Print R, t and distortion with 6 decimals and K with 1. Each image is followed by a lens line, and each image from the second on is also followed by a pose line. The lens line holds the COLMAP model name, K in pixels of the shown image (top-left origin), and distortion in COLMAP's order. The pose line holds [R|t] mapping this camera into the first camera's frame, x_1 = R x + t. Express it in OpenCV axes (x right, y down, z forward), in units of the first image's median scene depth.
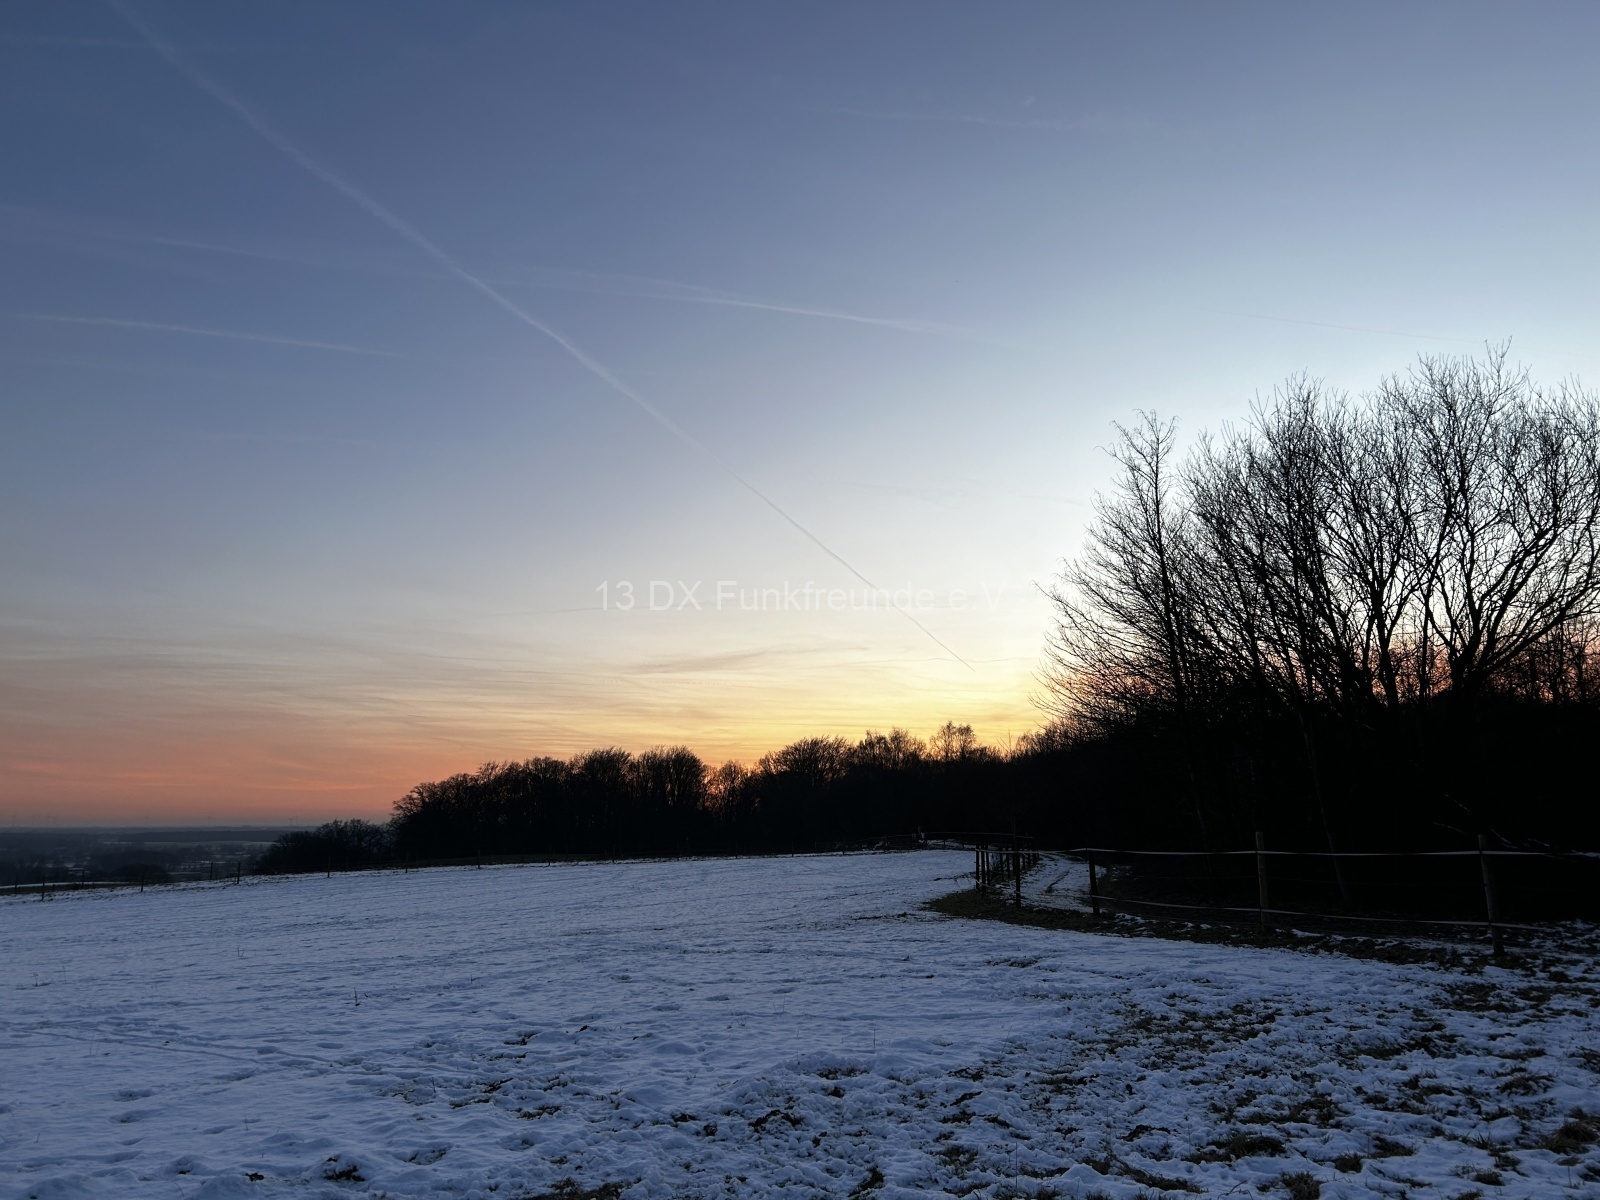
lens RADIAL K [[1192.6, 0, 817.7], [0, 1192.6, 598.2], [0, 0, 1]] dist [0.057678, -0.065960]
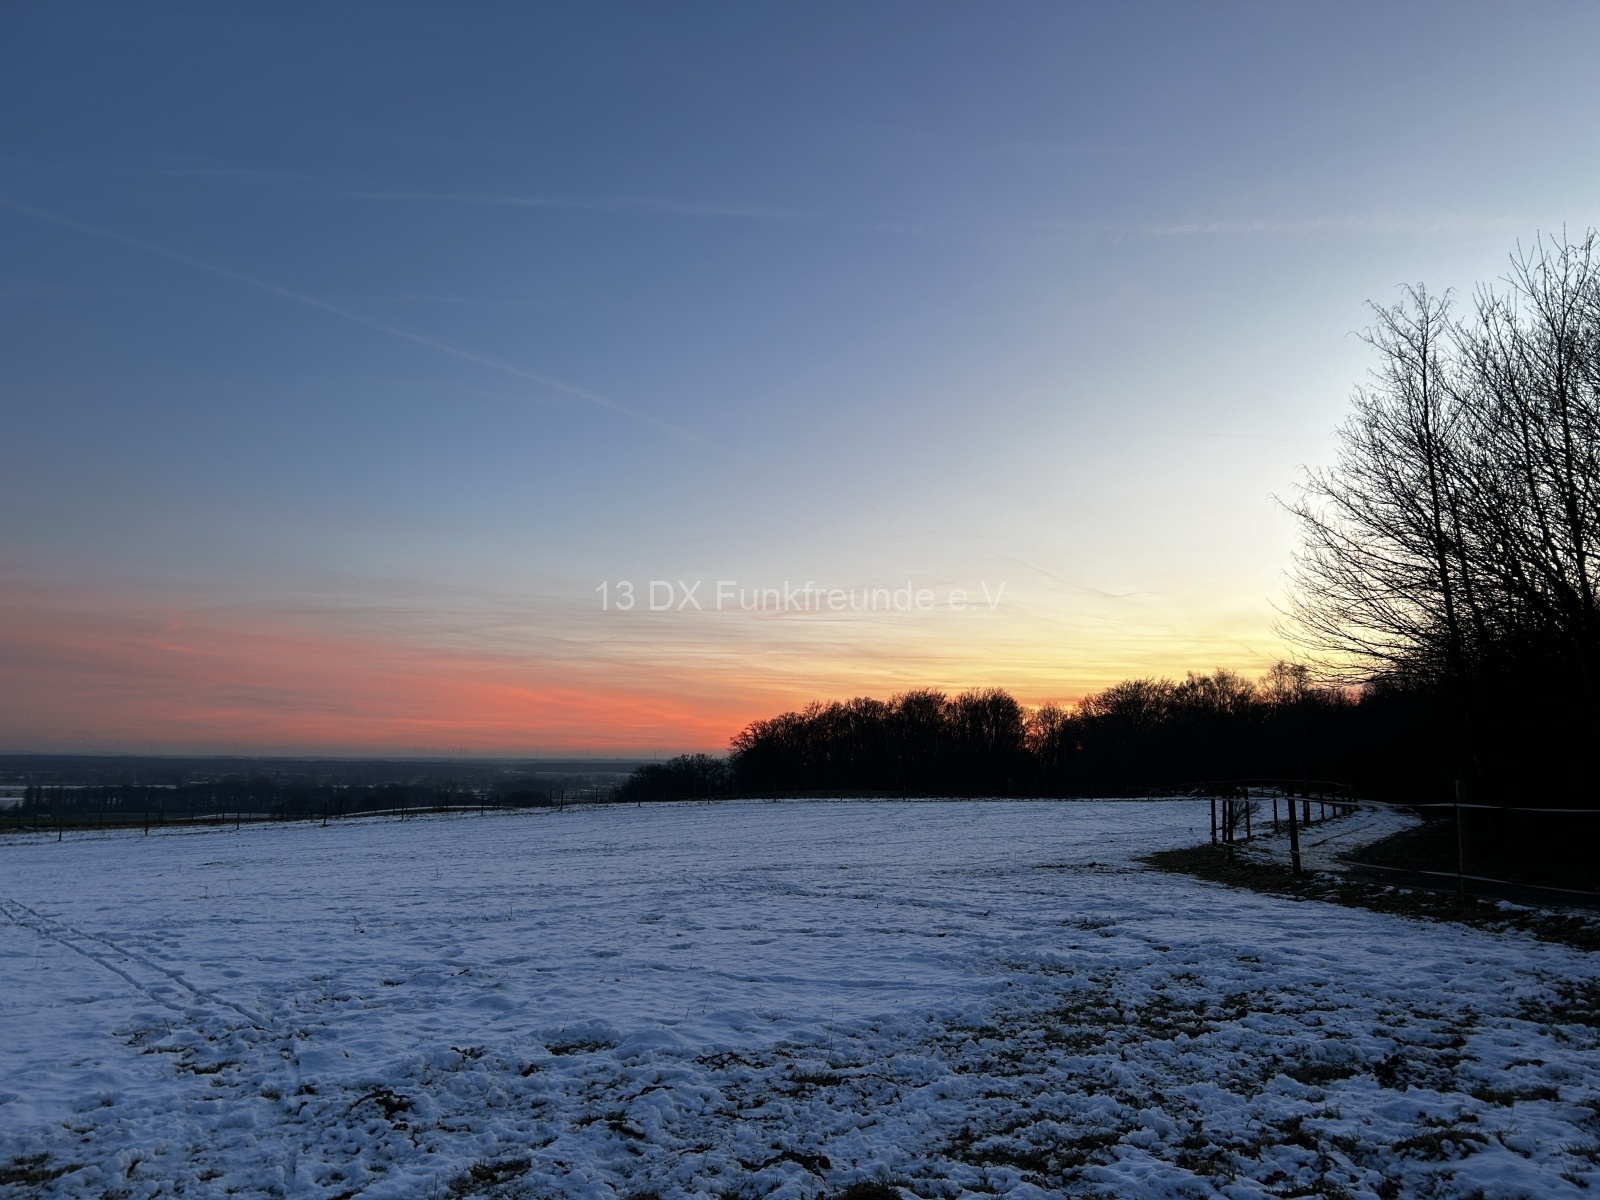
lens RADIAL K [[1192.6, 0, 851.9], [0, 1192.6, 611.0], [0, 0, 1]] dist [0.057678, -0.065960]
pose [[0.963919, -0.016906, -0.265659, 0.125146], [0.032256, 0.998045, 0.053526, 0.014994], [0.264235, -0.060164, 0.962580, 0.074984]]
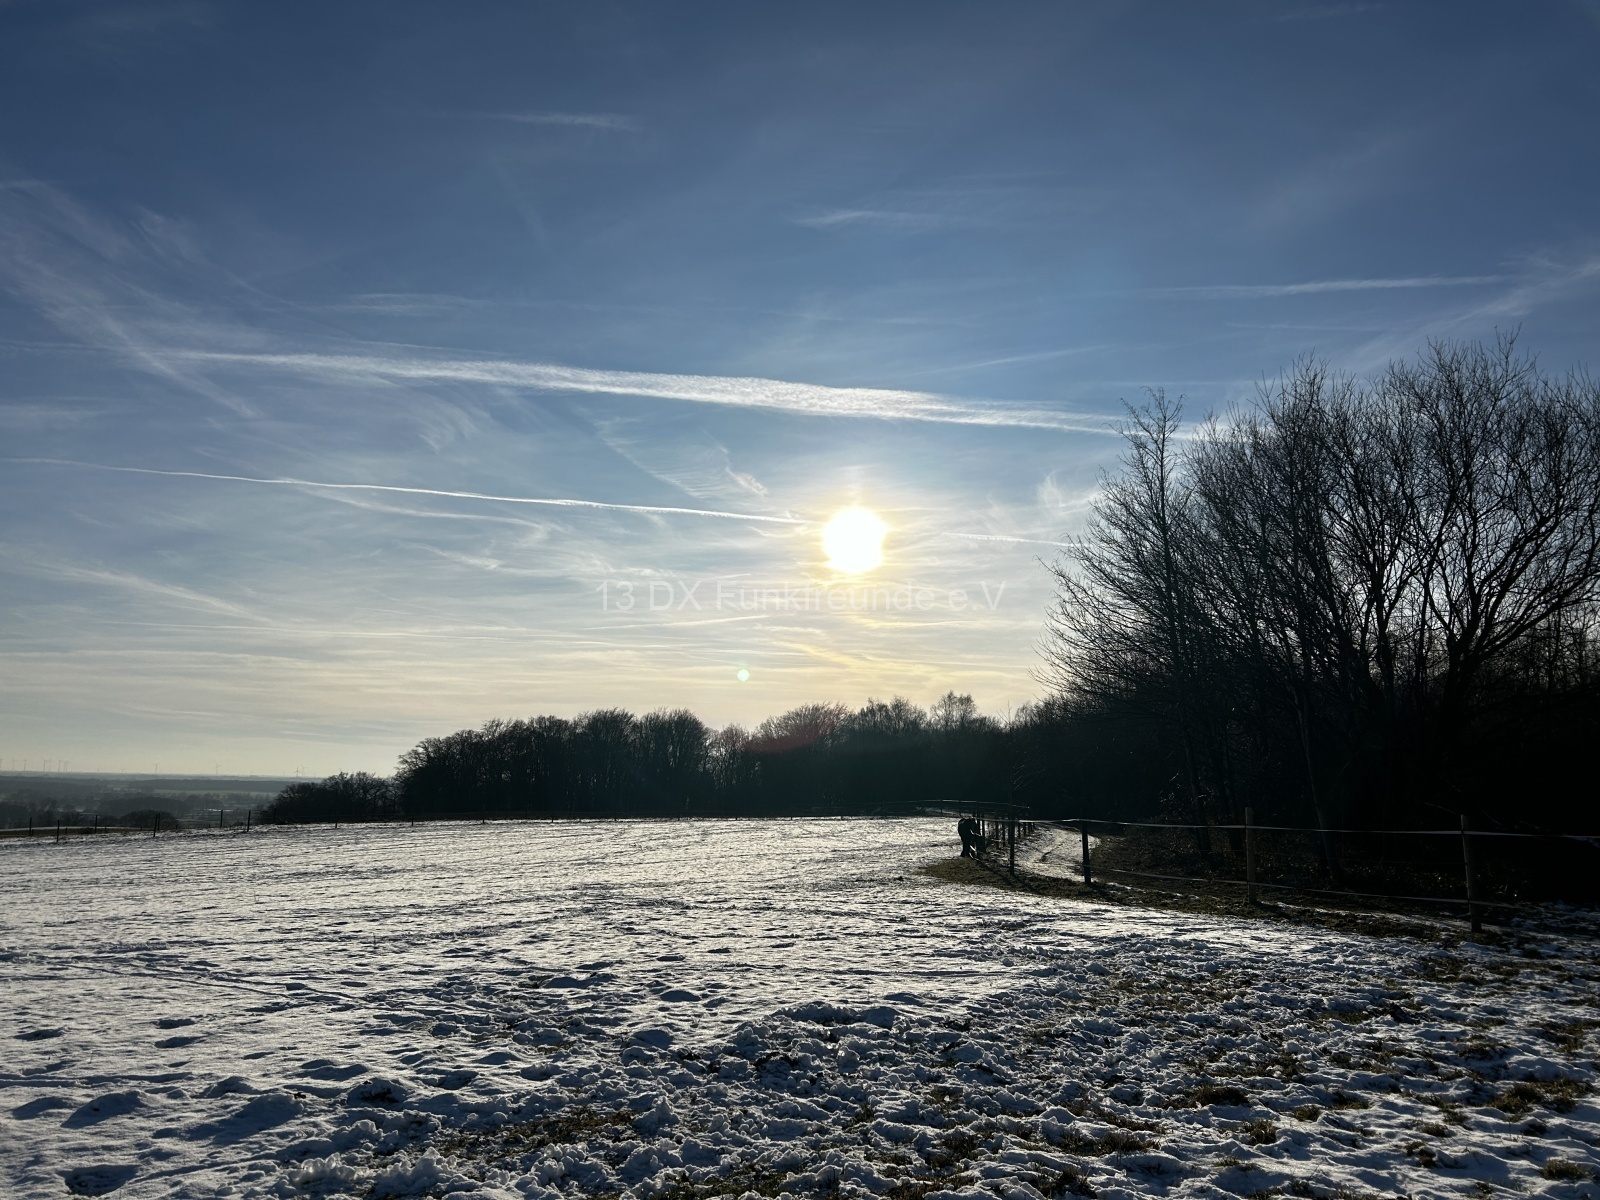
lens RADIAL K [[1192.6, 0, 808.5], [0, 1192.6, 601.8], [0, 0, 1]] dist [0.057678, -0.065960]
pose [[0.999650, 0.024224, -0.010623, -0.001005], [-0.023877, 0.999214, 0.031637, -0.002861], [0.011381, -0.031373, 0.999443, -0.016223]]
